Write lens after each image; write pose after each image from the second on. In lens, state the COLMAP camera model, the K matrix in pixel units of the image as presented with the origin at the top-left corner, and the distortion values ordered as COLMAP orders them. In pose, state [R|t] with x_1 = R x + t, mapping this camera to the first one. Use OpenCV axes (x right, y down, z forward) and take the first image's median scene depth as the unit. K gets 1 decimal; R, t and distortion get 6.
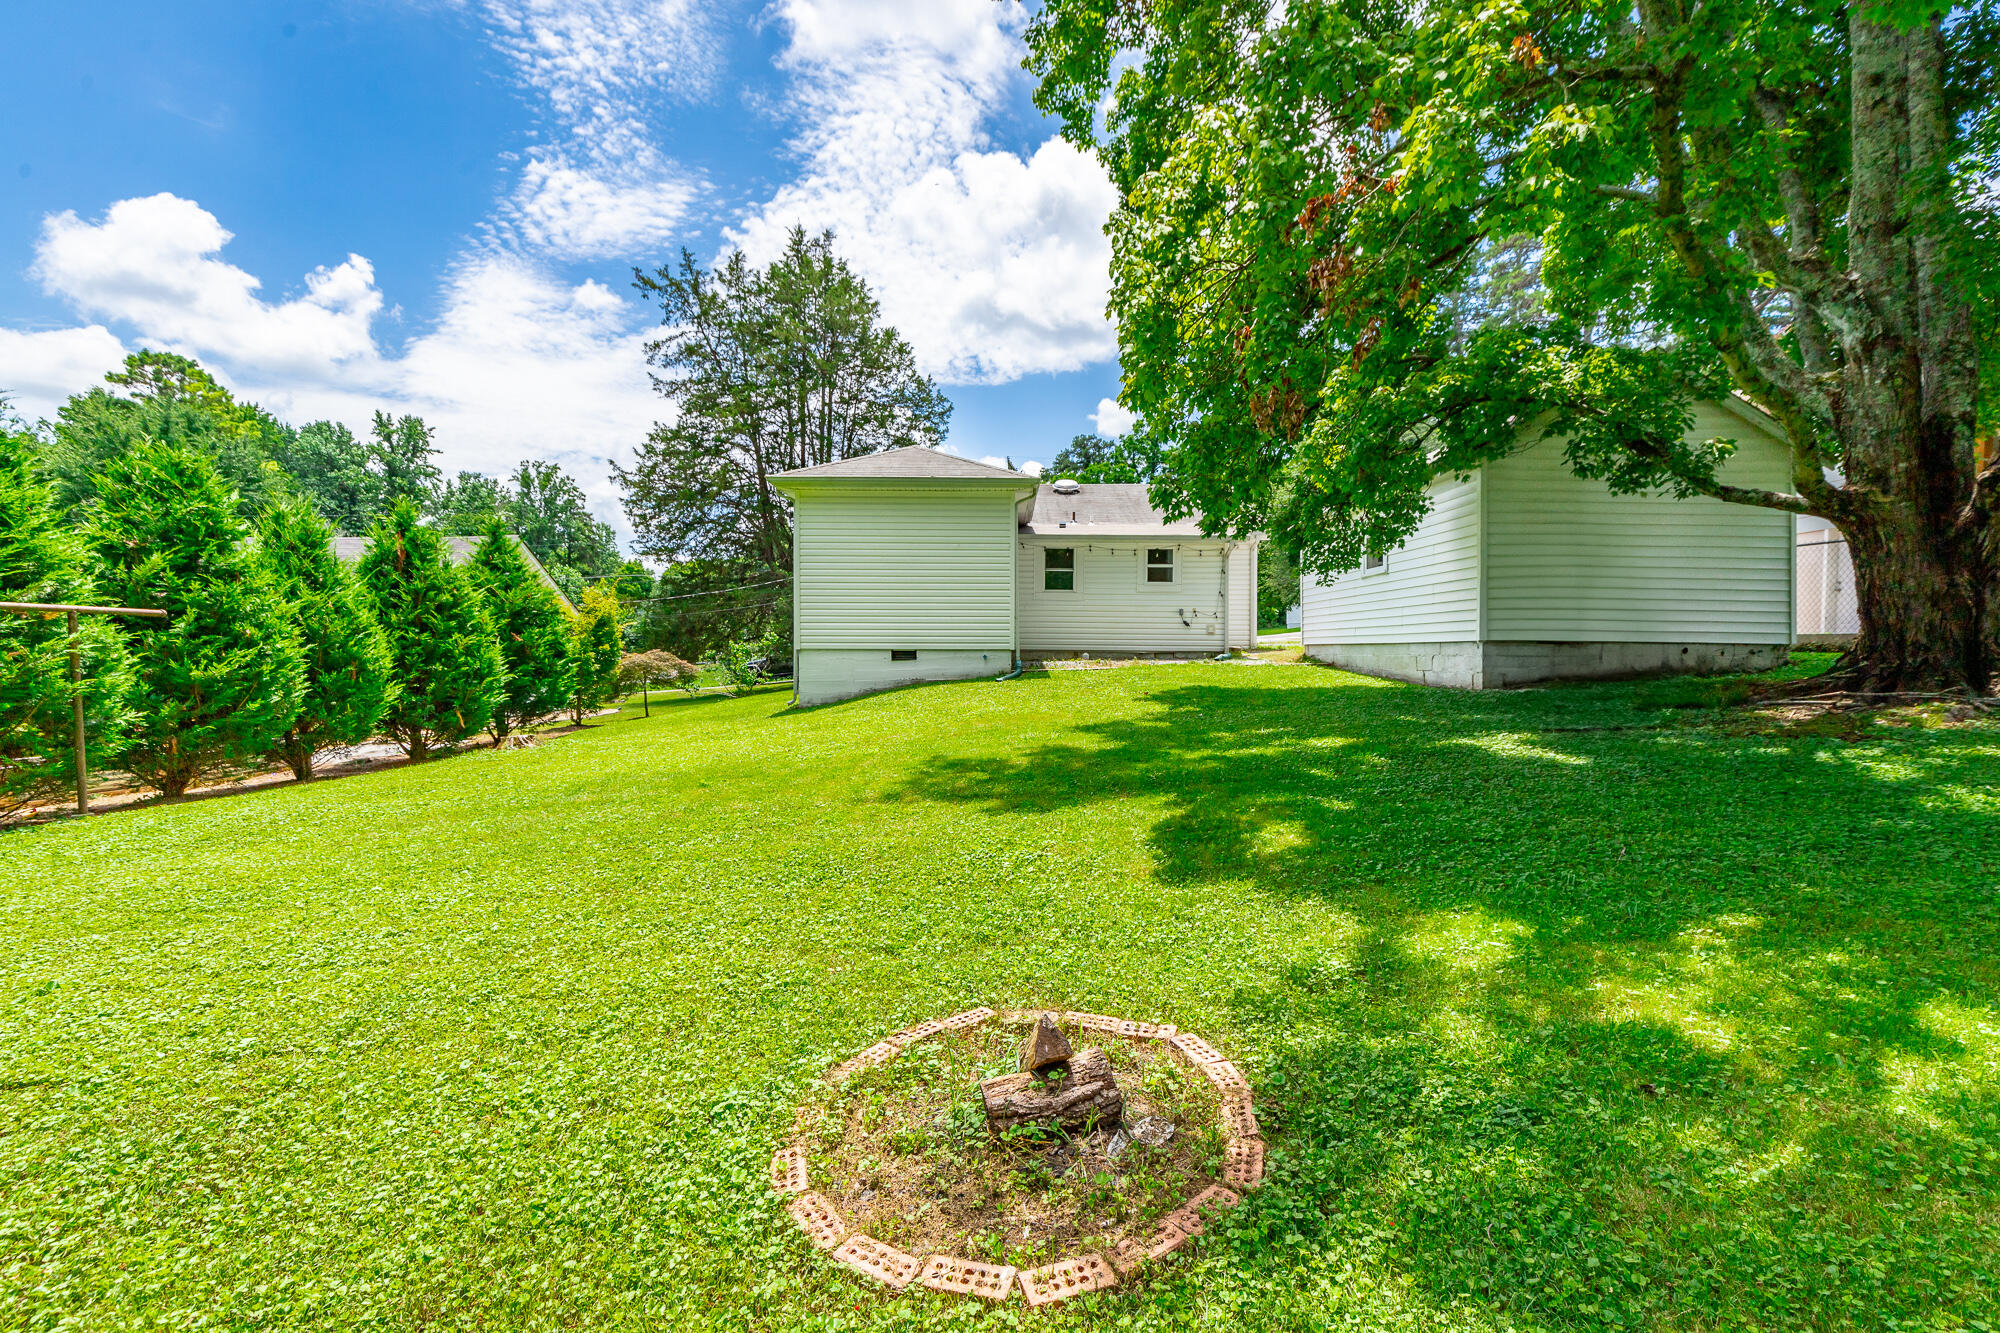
lens RADIAL K [[890.8, 0, 1001.5], [0, 890.8, 672.3], [0, 0, 1]] dist [-0.000326, -0.000022]
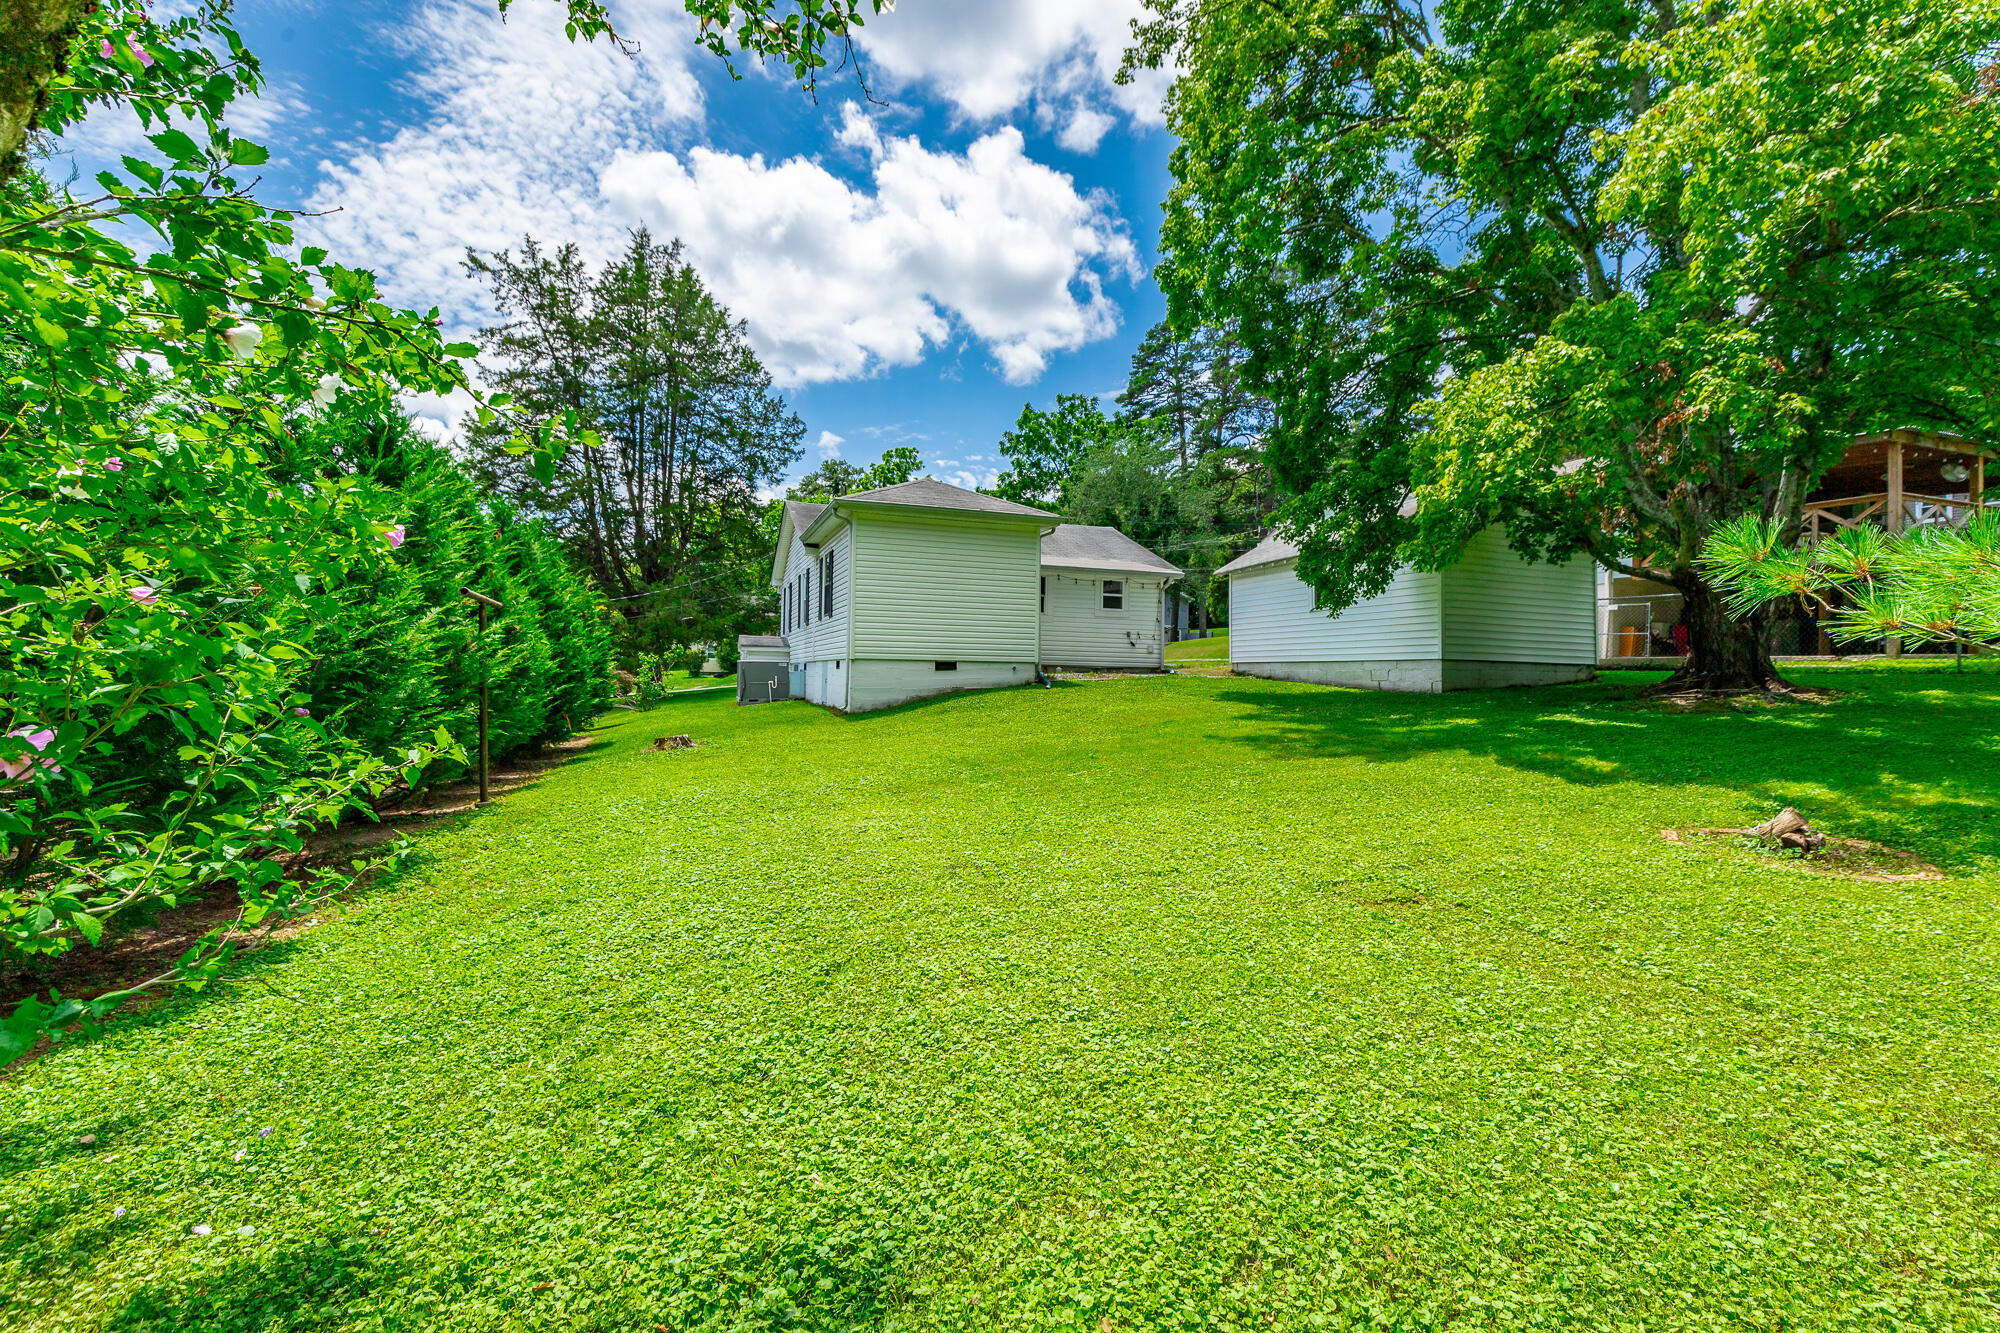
lens RADIAL K [[890.8, 0, 1000.0], [0, 890.8, 664.7], [0, 0, 1]] dist [-0.000326, -0.000022]
pose [[0.943466, 0.013898, 0.331179, -0.358114], [-0.003012, 0.999439, -0.033362, 0.013987], [-0.331456, 0.030479, 0.942978, -0.071247]]
